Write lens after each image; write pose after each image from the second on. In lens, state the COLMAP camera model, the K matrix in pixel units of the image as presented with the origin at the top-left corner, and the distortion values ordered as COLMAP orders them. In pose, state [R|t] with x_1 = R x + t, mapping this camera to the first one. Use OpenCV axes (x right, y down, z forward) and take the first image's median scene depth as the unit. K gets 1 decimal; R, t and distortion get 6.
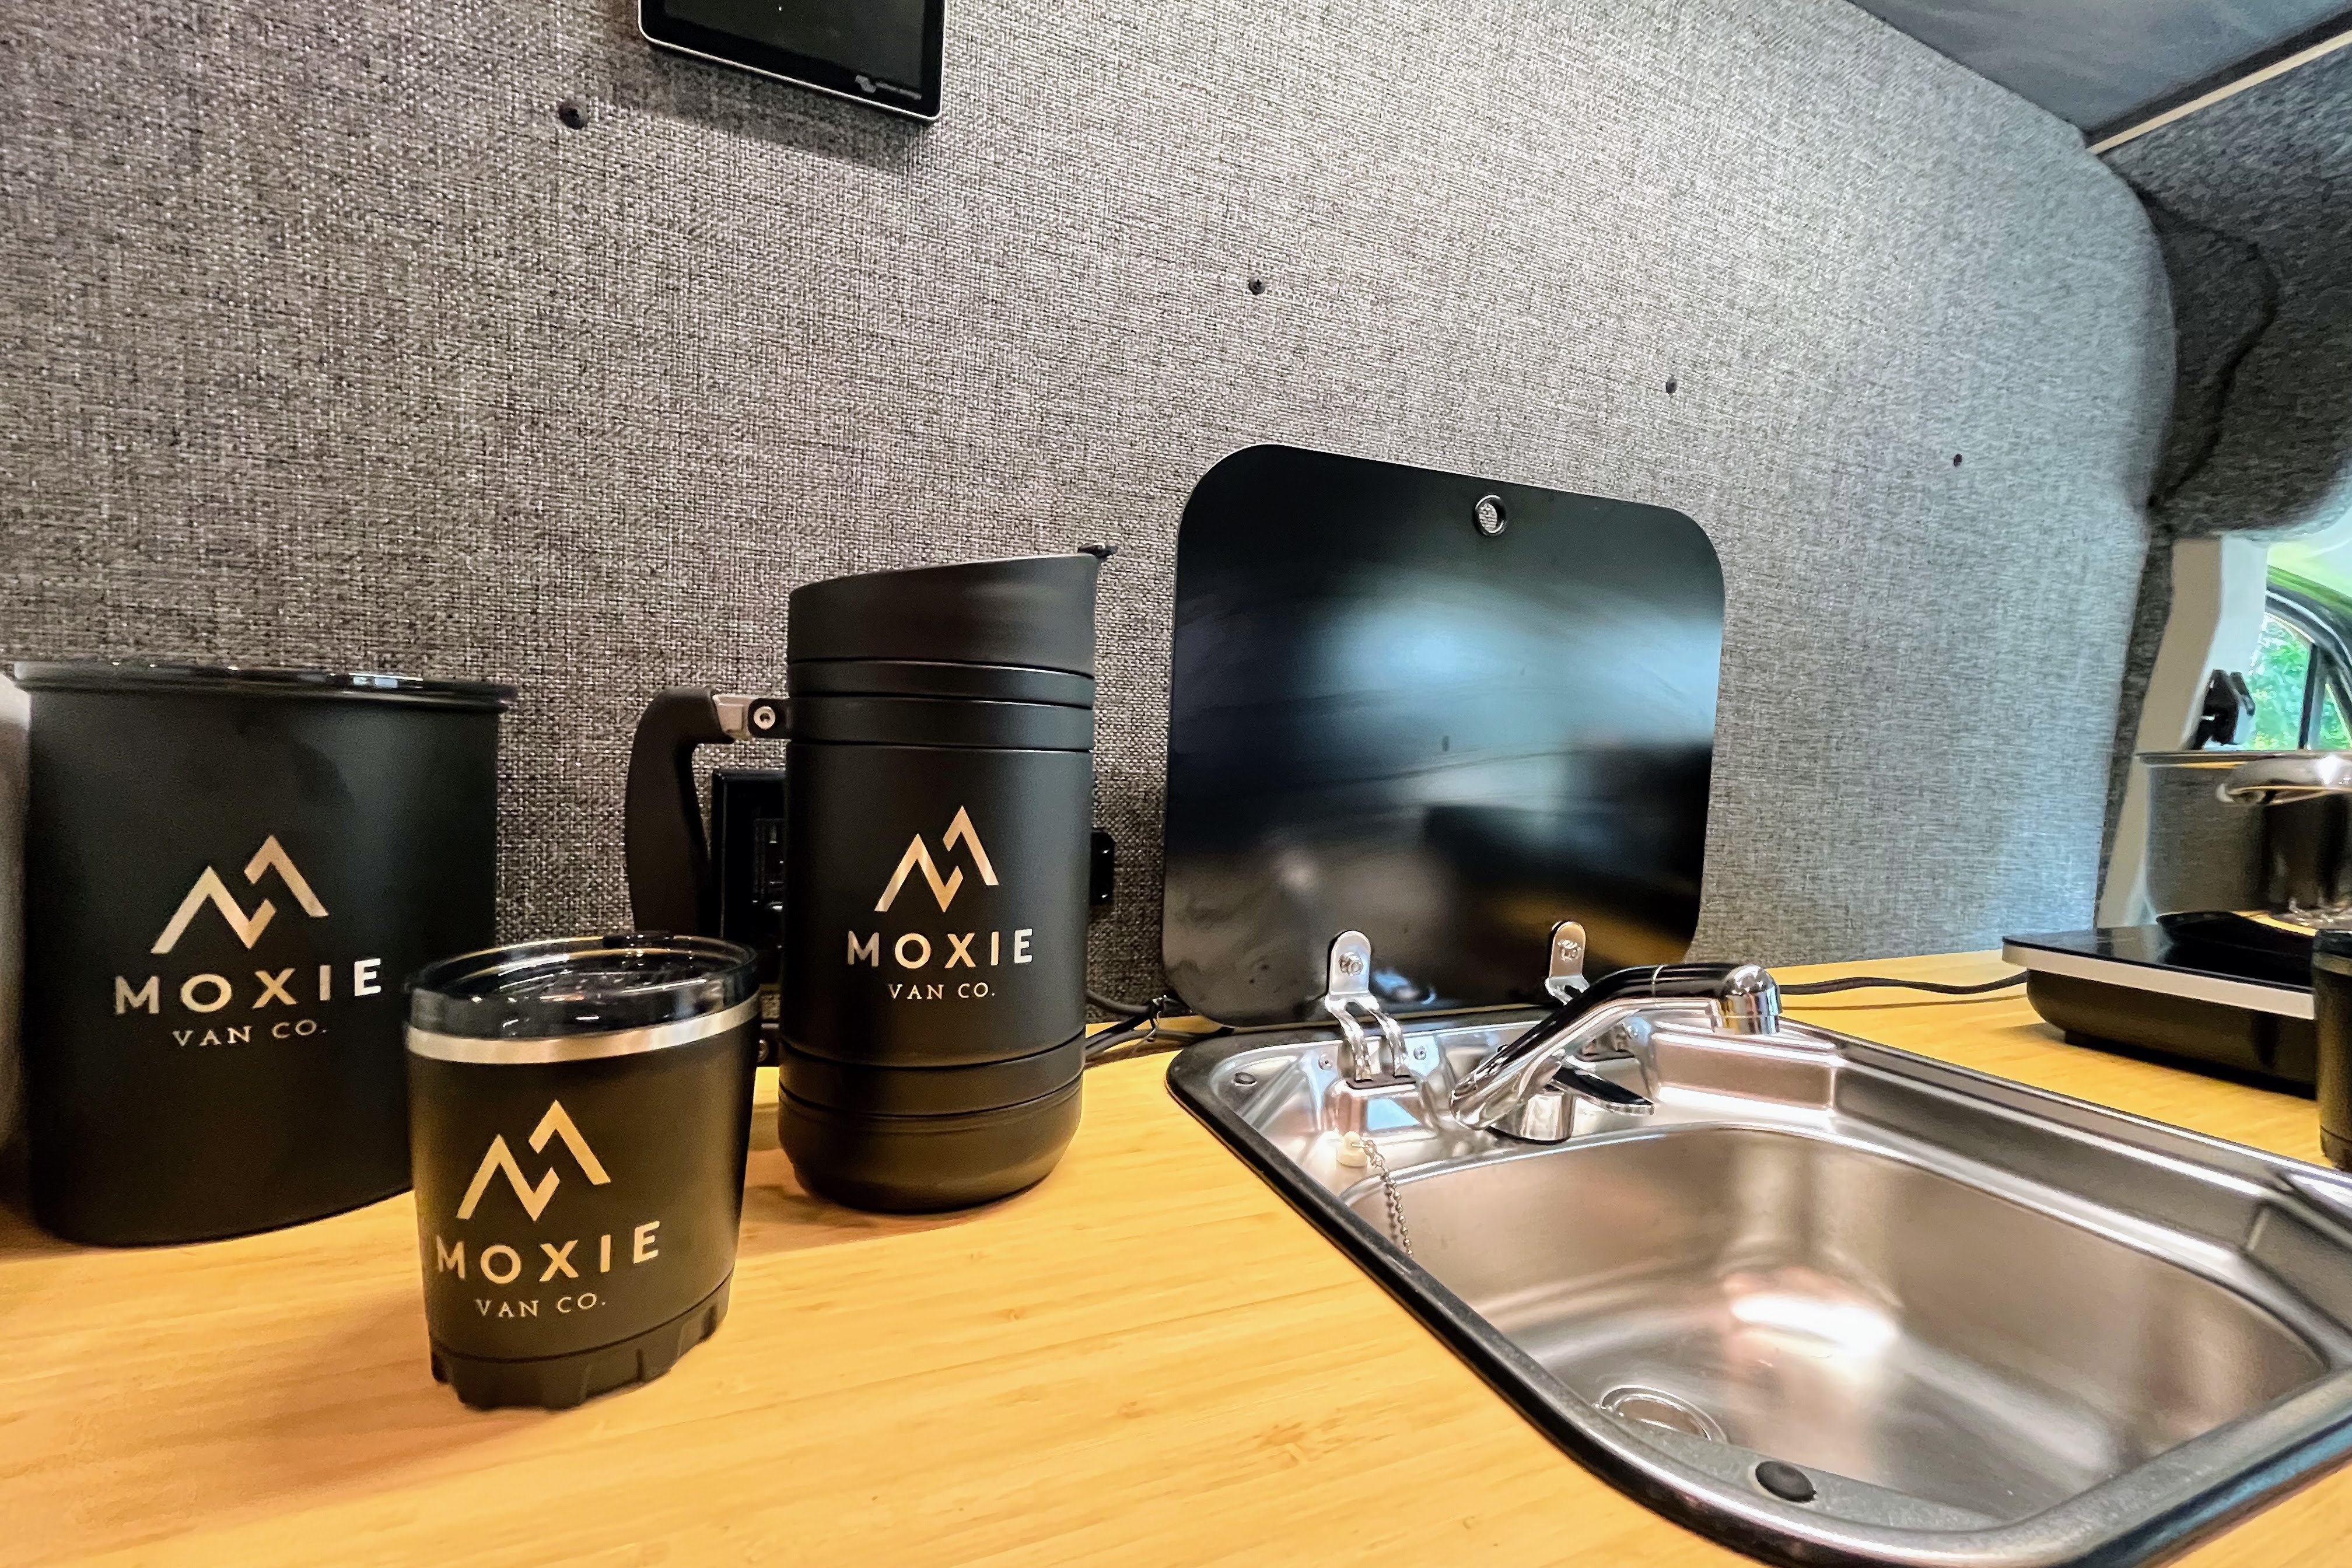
lens RADIAL K [[968.1, 0, 1176.0], [0, 968.1, 784.0], [0, 0, 1]] dist [-0.003760, -0.000047]
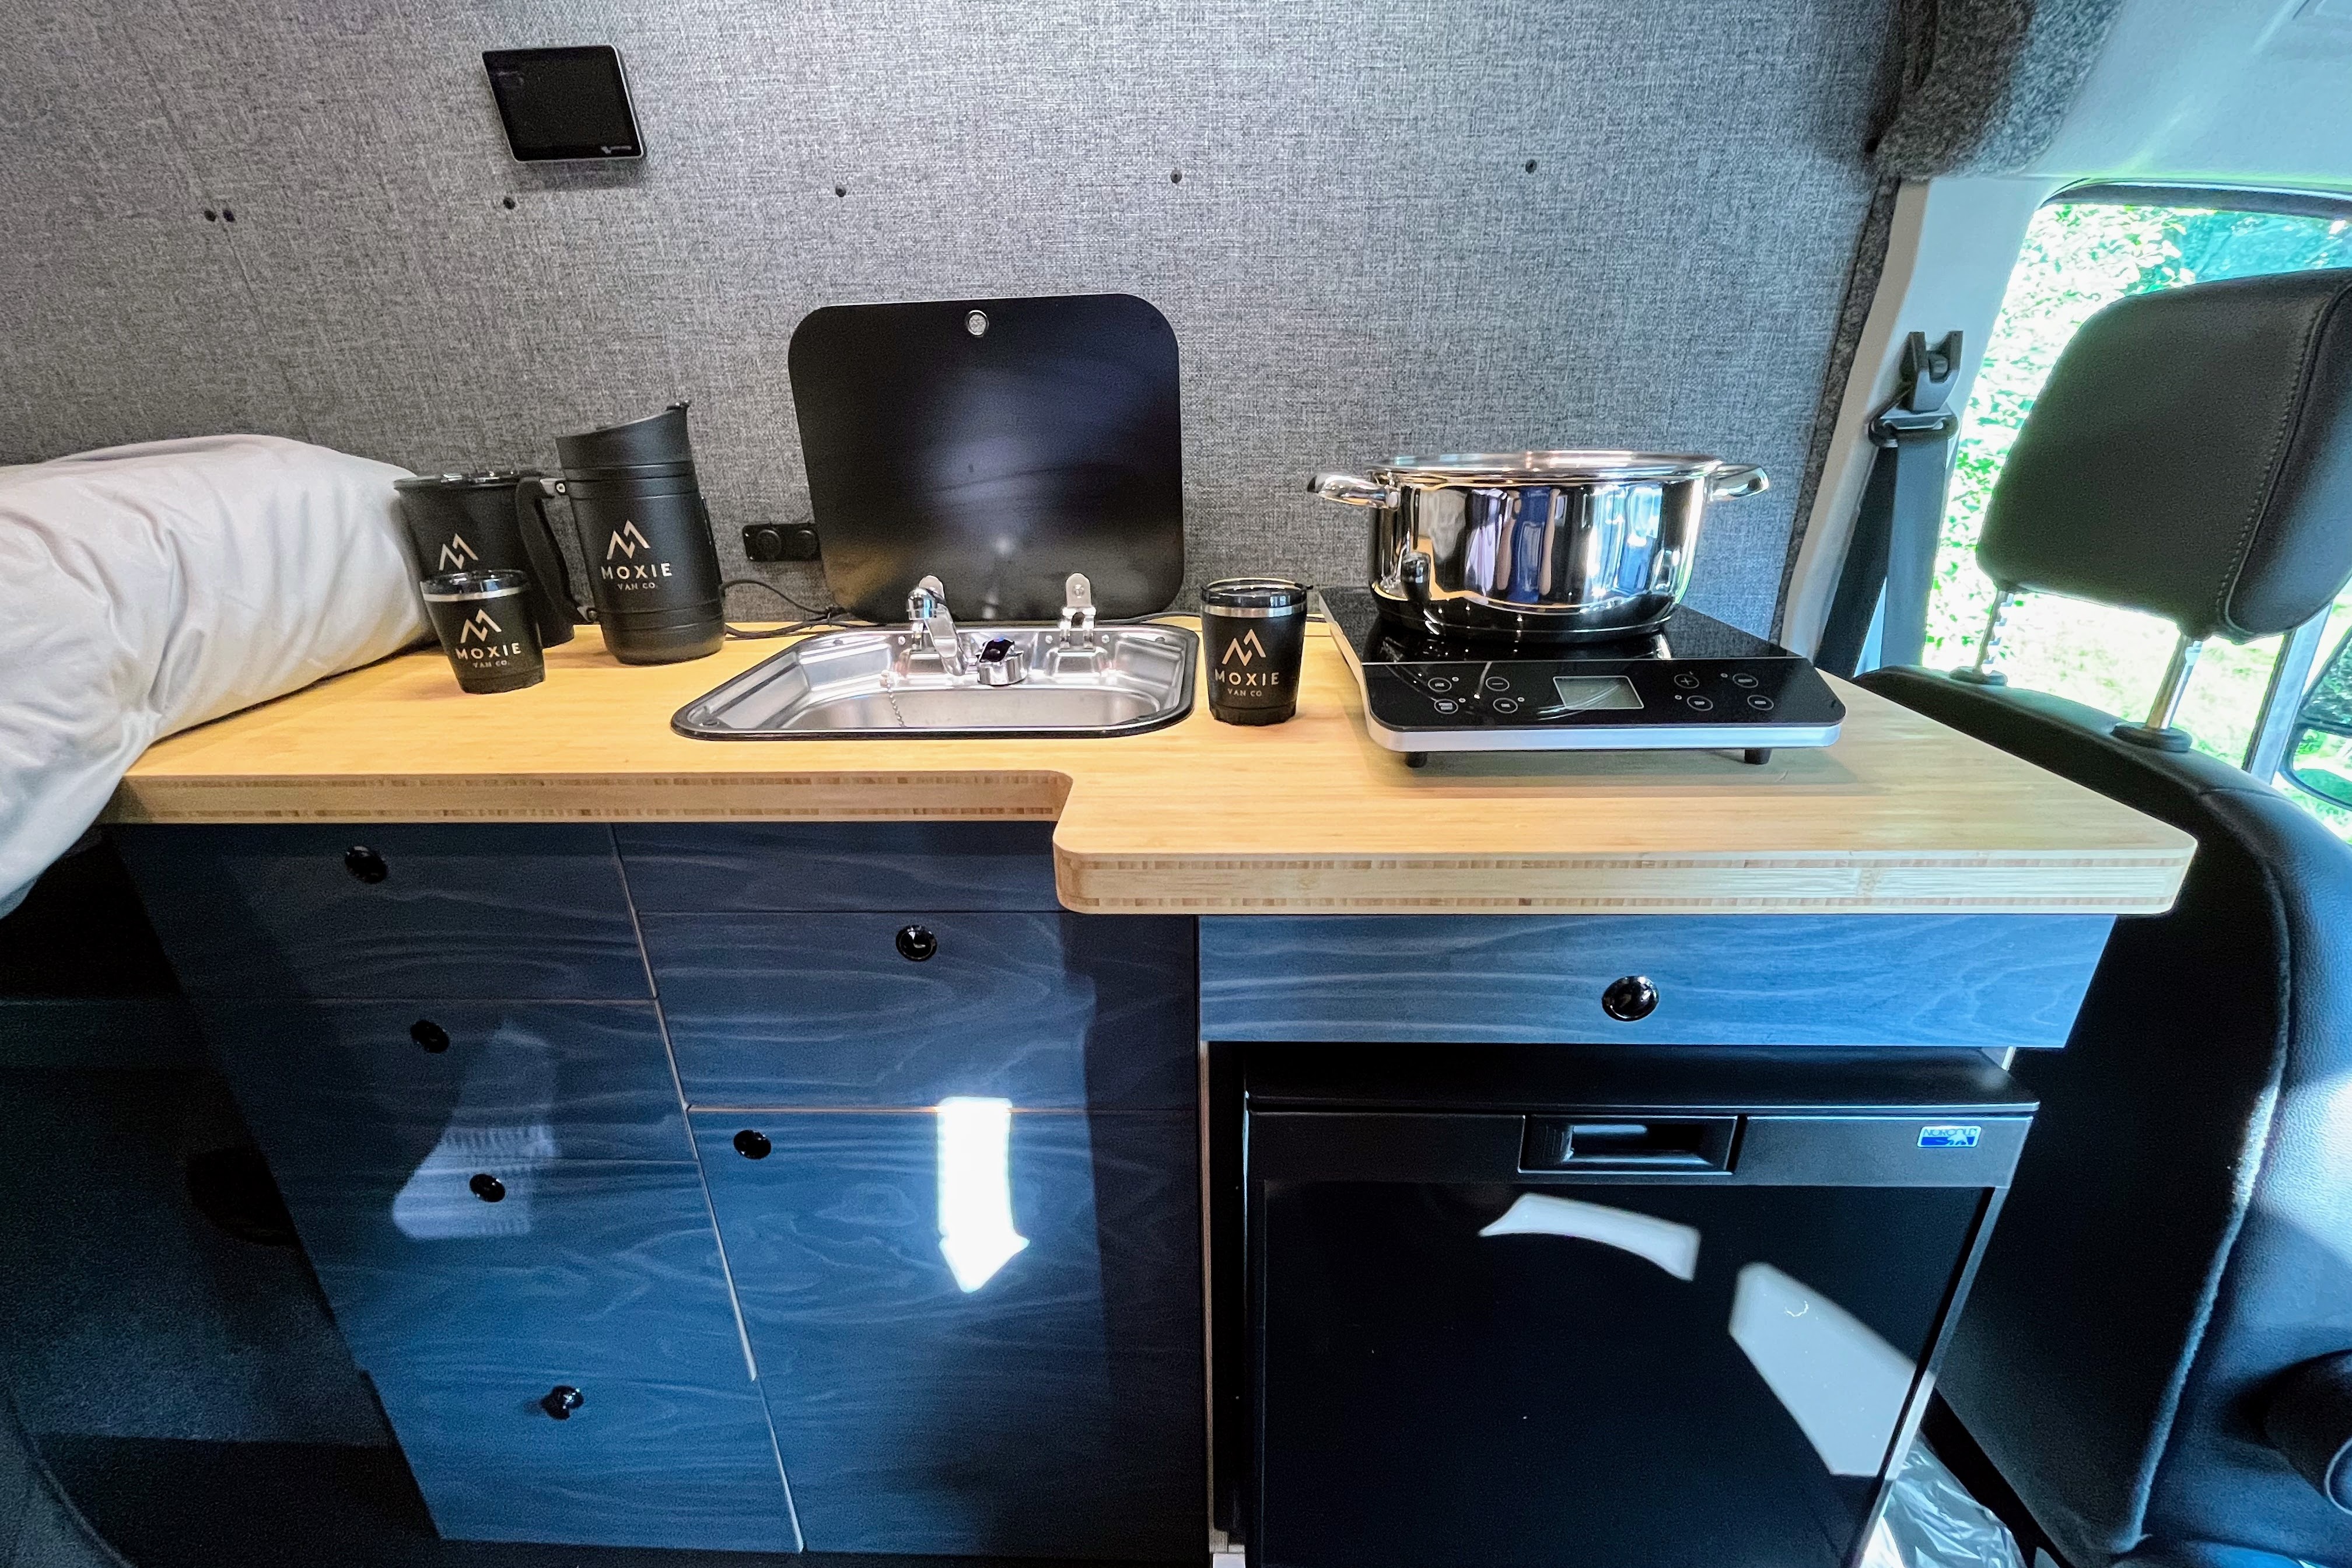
lens RADIAL K [[955.4, 0, 1176.0], [0, 955.4, 784.0], [0, 0, 1]] dist [-0.005509, -0.000253]
pose [[0.903216, 0.102068, -0.416873, 1.186338], [0.042072, 0.945575, 0.322672, -0.036807], [0.427119, -0.308981, 0.849765, -0.415029]]
